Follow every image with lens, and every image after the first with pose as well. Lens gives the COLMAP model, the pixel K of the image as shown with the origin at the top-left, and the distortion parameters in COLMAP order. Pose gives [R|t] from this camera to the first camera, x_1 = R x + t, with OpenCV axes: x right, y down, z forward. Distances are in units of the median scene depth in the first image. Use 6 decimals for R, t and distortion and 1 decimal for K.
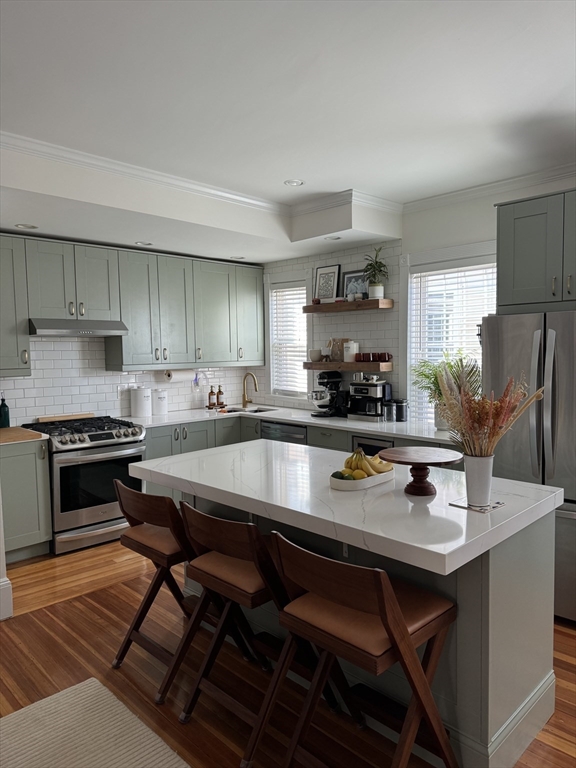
lens RADIAL K [[540.2, 0, 286.0], [0, 540.2, 380.9], [0, 0, 1]] dist [0.050424, -0.049180]
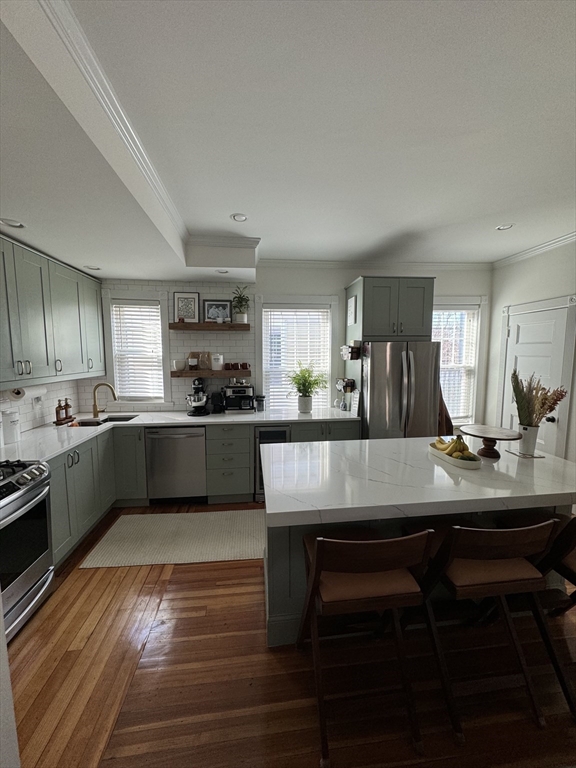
lens RADIAL K [[306.7, 0, 294.0], [0, 306.7, 379.6], [0, 0, 1]] dist [-0.001754, -0.000295]
pose [[0.607128, -0.060140, 0.792325, -0.403752], [0.041991, 0.998167, 0.043588, -0.041748], [-0.793494, 0.006807, 0.608541, 0.463190]]
